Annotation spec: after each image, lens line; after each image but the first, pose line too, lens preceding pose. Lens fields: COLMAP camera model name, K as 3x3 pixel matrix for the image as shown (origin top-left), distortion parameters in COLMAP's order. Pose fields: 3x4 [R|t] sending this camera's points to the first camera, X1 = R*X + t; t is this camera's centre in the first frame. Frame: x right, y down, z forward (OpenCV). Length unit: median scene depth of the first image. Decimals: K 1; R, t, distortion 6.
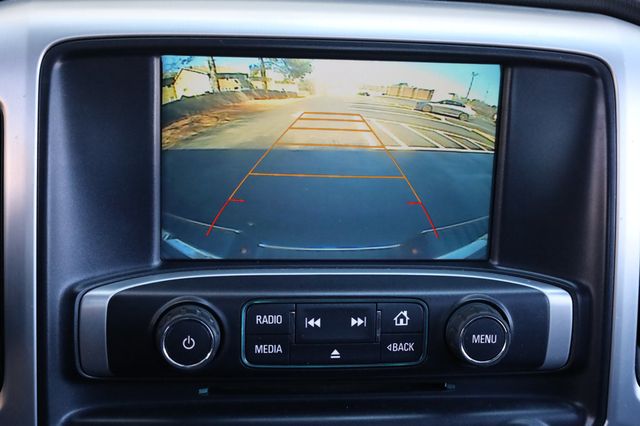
lens RADIAL K [[909.3, 0, 320.0], [0, 909.3, 213.0], [0, 0, 1]] dist [0.003484, 0.014746]
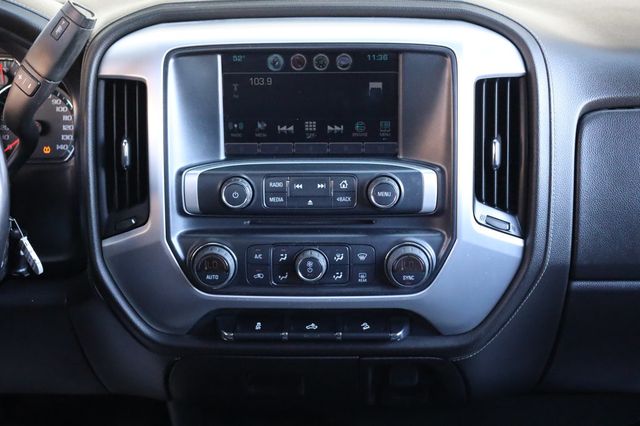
lens RADIAL K [[1029.8, 0, 320.0], [0, 1029.8, 213.0], [0, 0, 1]] dist [-0.243010, 0.009869]
pose [[0.990284, 0.004751, -0.138978, 0.349026], [0.009457, 0.994801, 0.101396, -0.048502], [0.138737, -0.101725, 0.985091, -1.202330]]
